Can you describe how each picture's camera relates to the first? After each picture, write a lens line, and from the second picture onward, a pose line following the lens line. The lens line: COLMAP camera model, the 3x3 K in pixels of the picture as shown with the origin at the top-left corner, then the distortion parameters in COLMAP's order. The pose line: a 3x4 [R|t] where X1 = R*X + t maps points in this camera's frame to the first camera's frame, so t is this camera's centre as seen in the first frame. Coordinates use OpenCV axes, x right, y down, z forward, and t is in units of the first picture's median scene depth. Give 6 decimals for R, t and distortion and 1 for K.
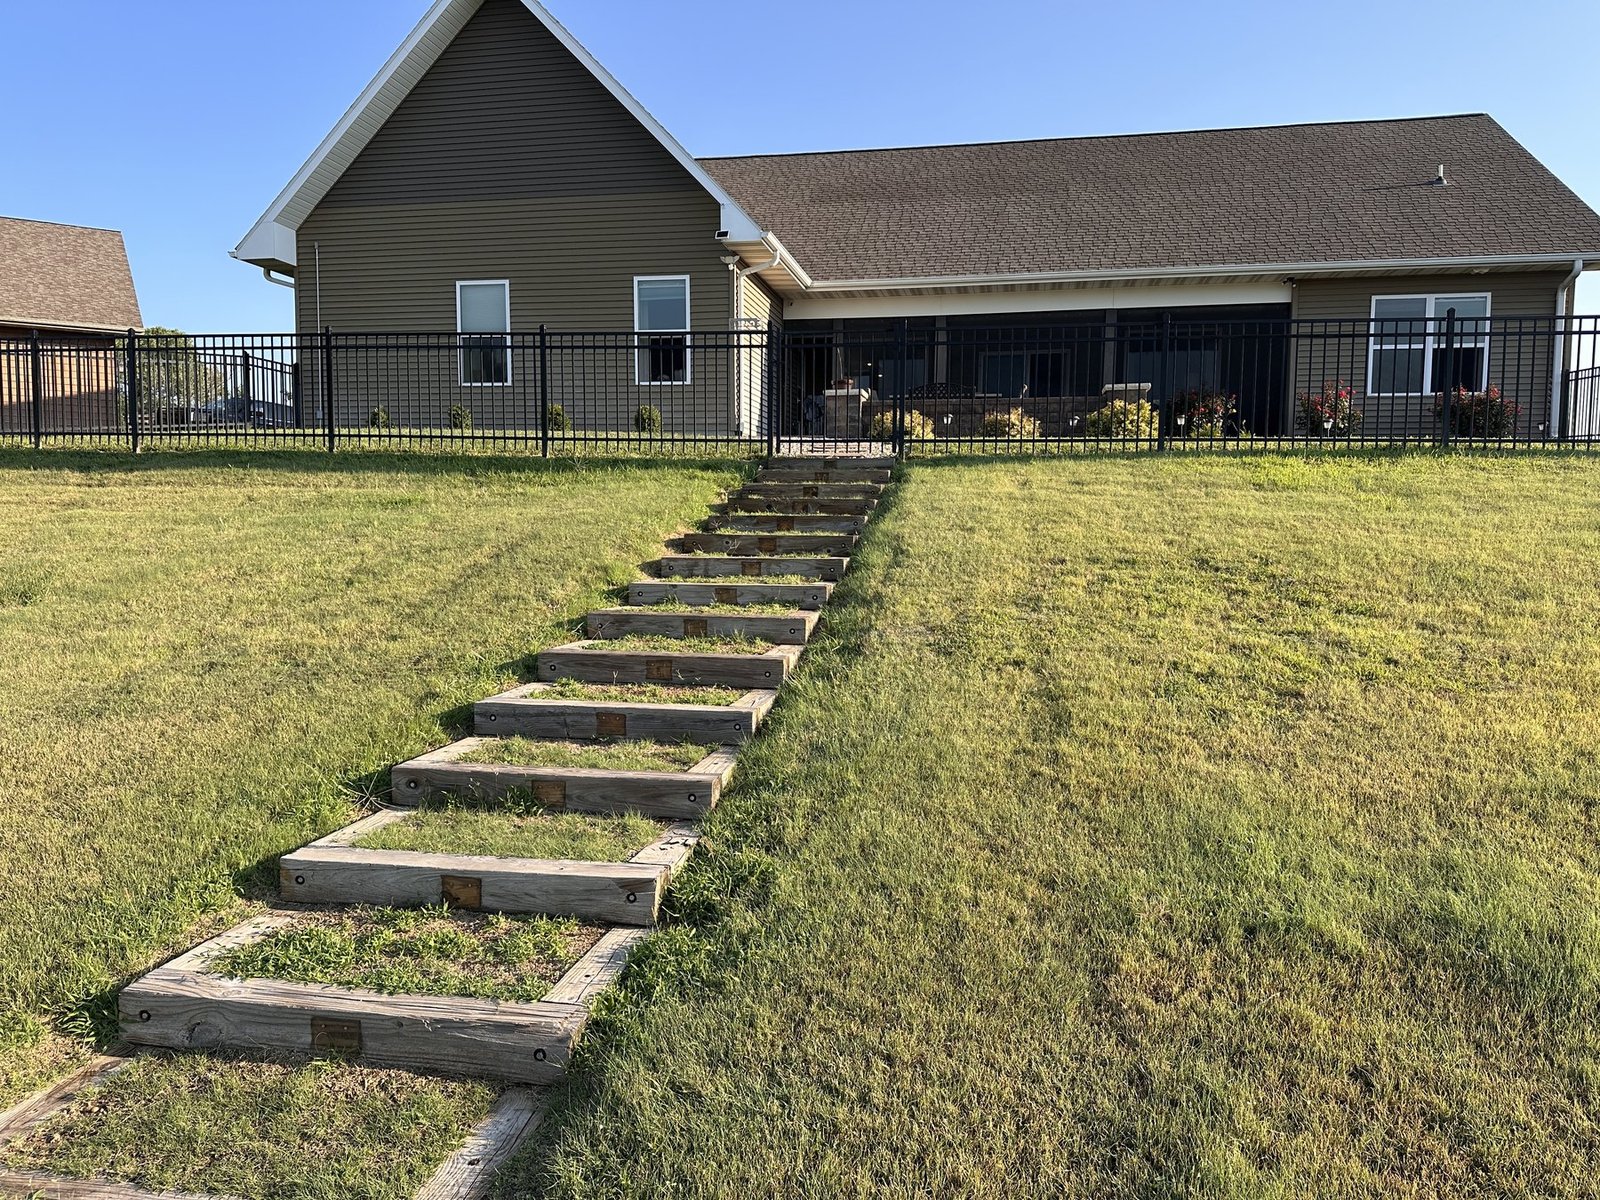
lens RADIAL K [[1078.5, 0, 821.9], [0, 1078.5, 595.1], [0, 0, 1]] dist [0.121884, -0.142126]
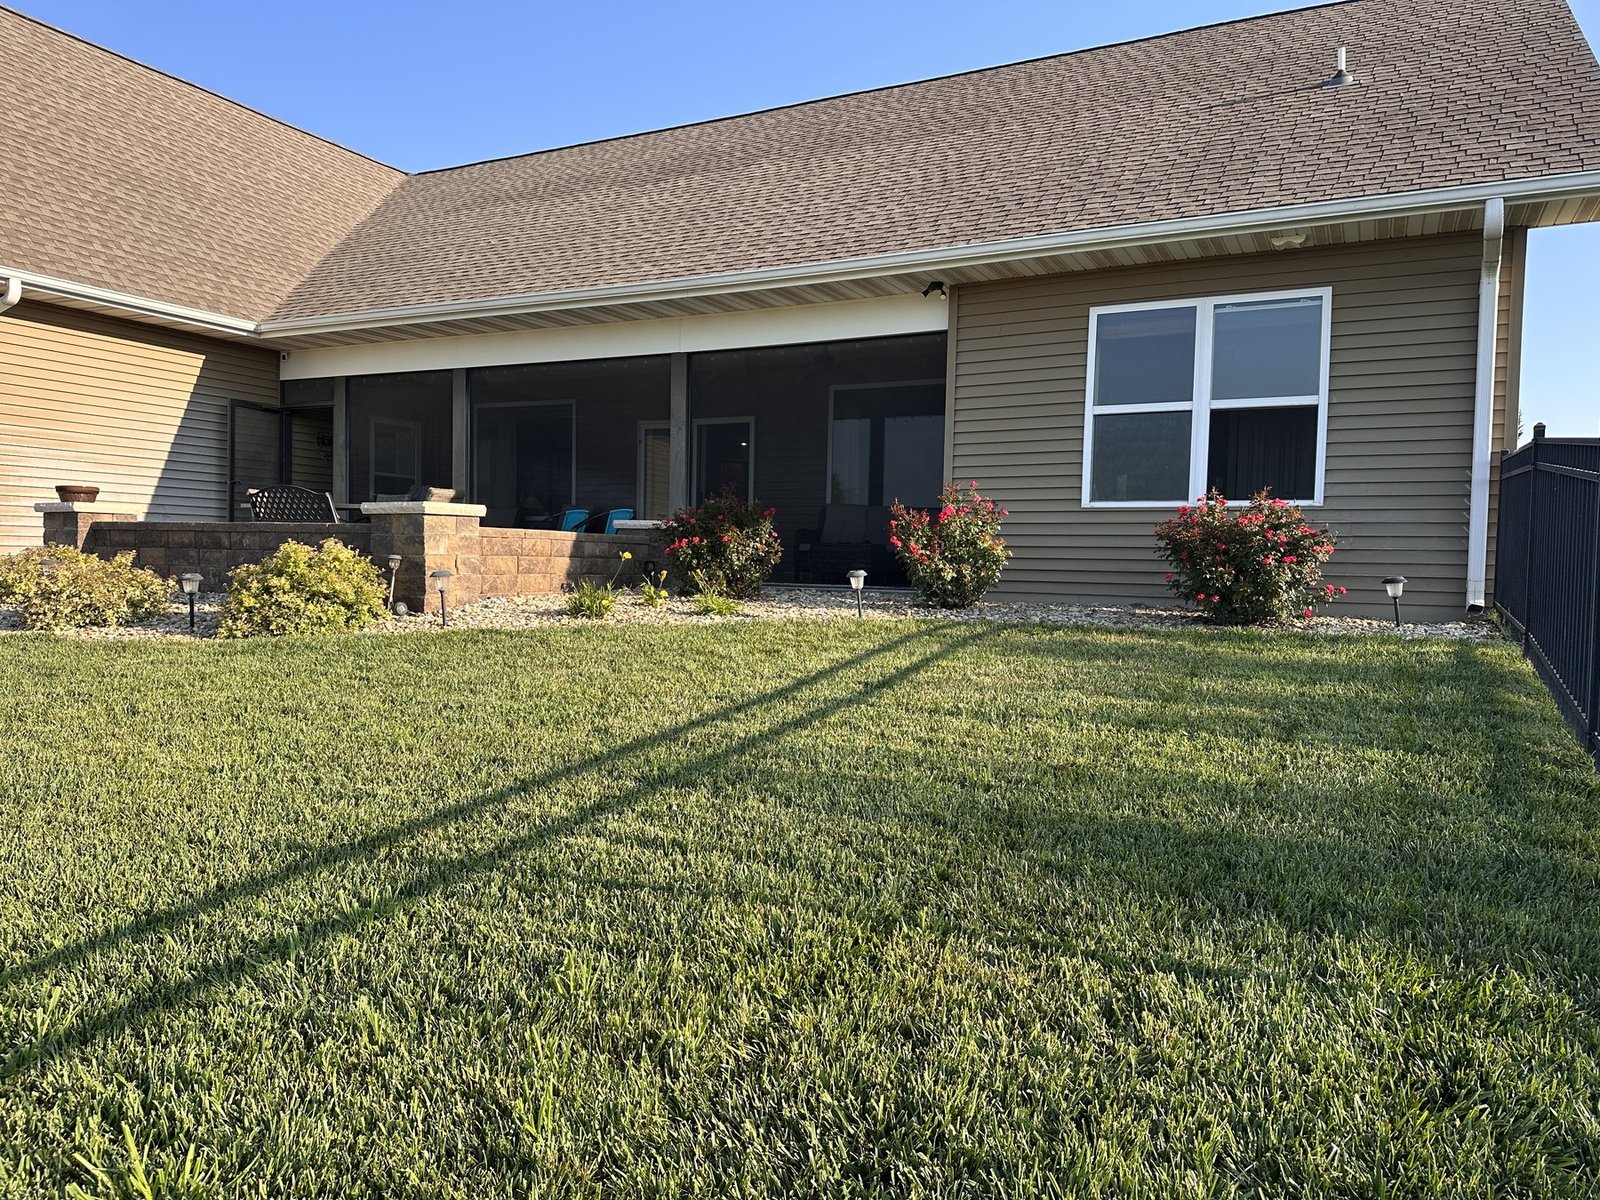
lens RADIAL K [[1119.0, 0, 807.2], [0, 1119.0, 613.3], [0, 0, 1]] dist [0.089640, -0.136512]
pose [[0.956326, 0.026015, -0.291143, 0.527849], [-0.034834, 0.999077, -0.025149, -0.114582], [0.290220, 0.034192, 0.956349, 0.475574]]
